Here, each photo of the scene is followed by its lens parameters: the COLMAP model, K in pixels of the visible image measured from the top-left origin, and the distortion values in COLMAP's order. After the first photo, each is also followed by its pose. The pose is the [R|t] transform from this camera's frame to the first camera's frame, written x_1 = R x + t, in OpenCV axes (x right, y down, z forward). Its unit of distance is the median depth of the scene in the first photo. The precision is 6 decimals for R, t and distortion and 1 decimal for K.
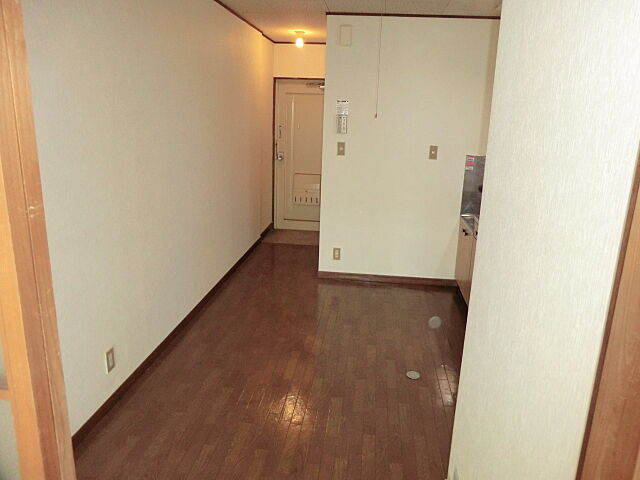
lens RADIAL K [[463.3, 0, 338.0], [0, 463.3, 222.3], [0, 0, 1]] dist [-0.092402, 0.099850]
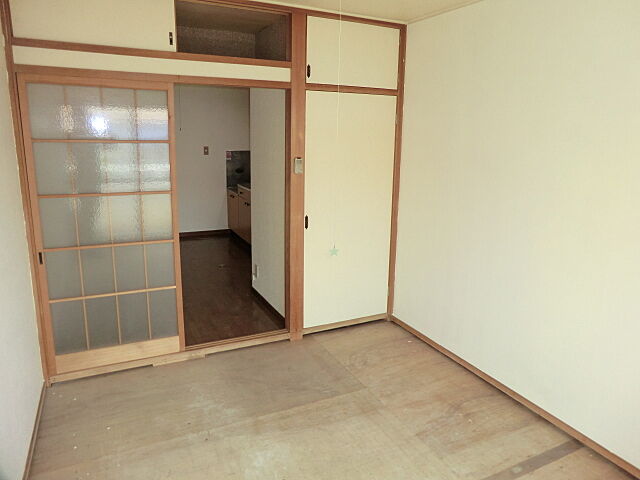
lens RADIAL K [[463.3, 0, 331.4], [0, 463.3, 228.2], [0, 0, 1]] dist [-0.092402, 0.099850]
pose [[0.851744, -0.128990, 0.507833, -0.214160], [0.132465, 0.990749, 0.029481, 0.101025], [-0.506938, 0.042160, 0.860951, -0.469787]]
